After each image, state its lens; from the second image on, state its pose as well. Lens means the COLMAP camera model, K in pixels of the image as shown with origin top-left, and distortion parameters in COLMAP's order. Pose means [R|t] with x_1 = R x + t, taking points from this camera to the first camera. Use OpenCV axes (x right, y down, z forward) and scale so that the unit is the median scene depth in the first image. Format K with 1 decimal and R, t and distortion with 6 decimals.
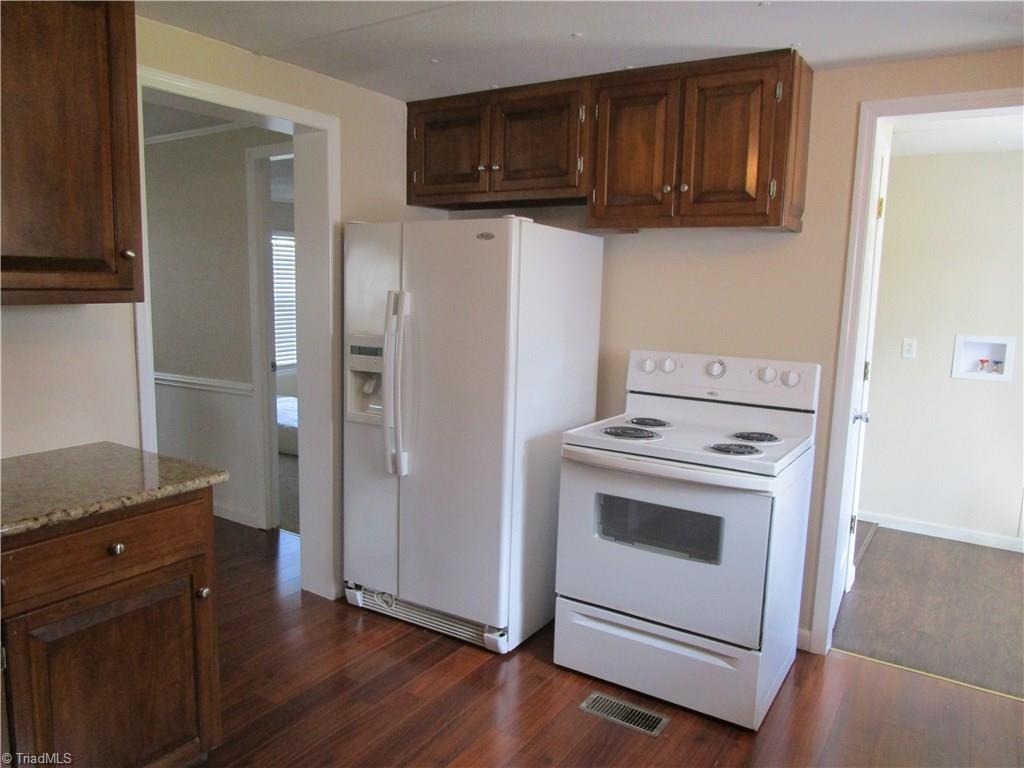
lens RADIAL K [[746.4, 0, 512.8], [0, 746.4, 389.0], [0, 0, 1]] dist [-0.009982, -0.001737]
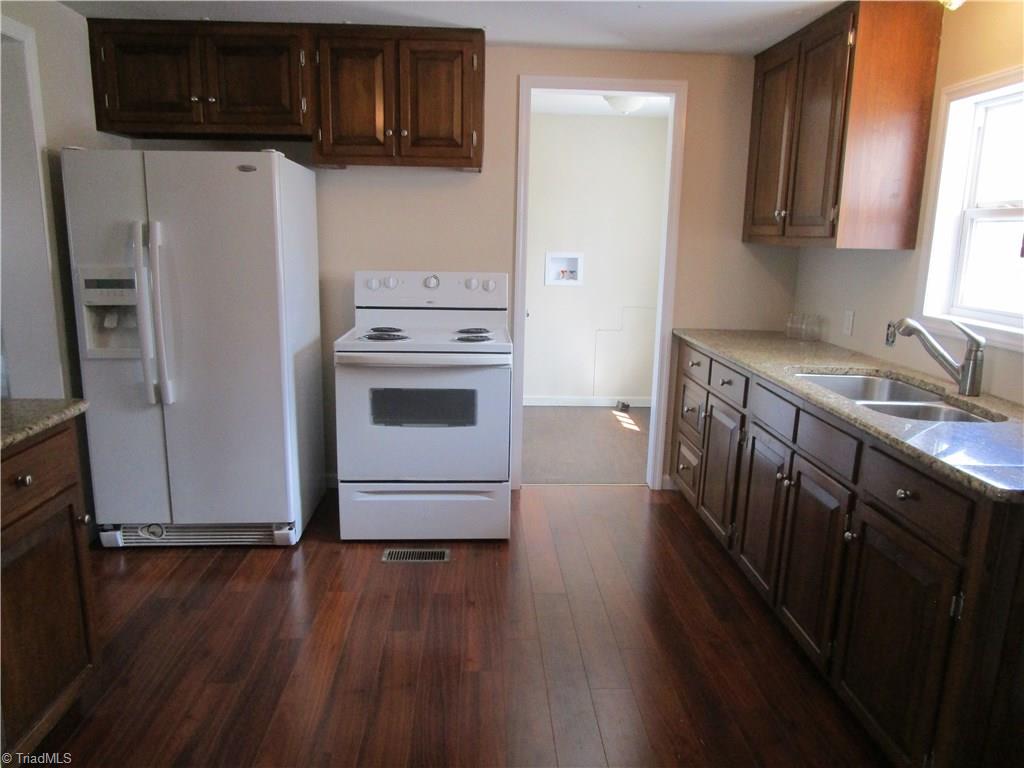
lens RADIAL K [[756.0, 0, 512.0], [0, 756.0, 384.0], [0, 0, 1]] dist [0.012114, 0.001221]
pose [[0.817900, -0.130020, 0.560476, -0.352149], [0.088683, 0.990979, 0.100474, 0.026988], [-0.568484, -0.032473, 0.822053, -0.125400]]
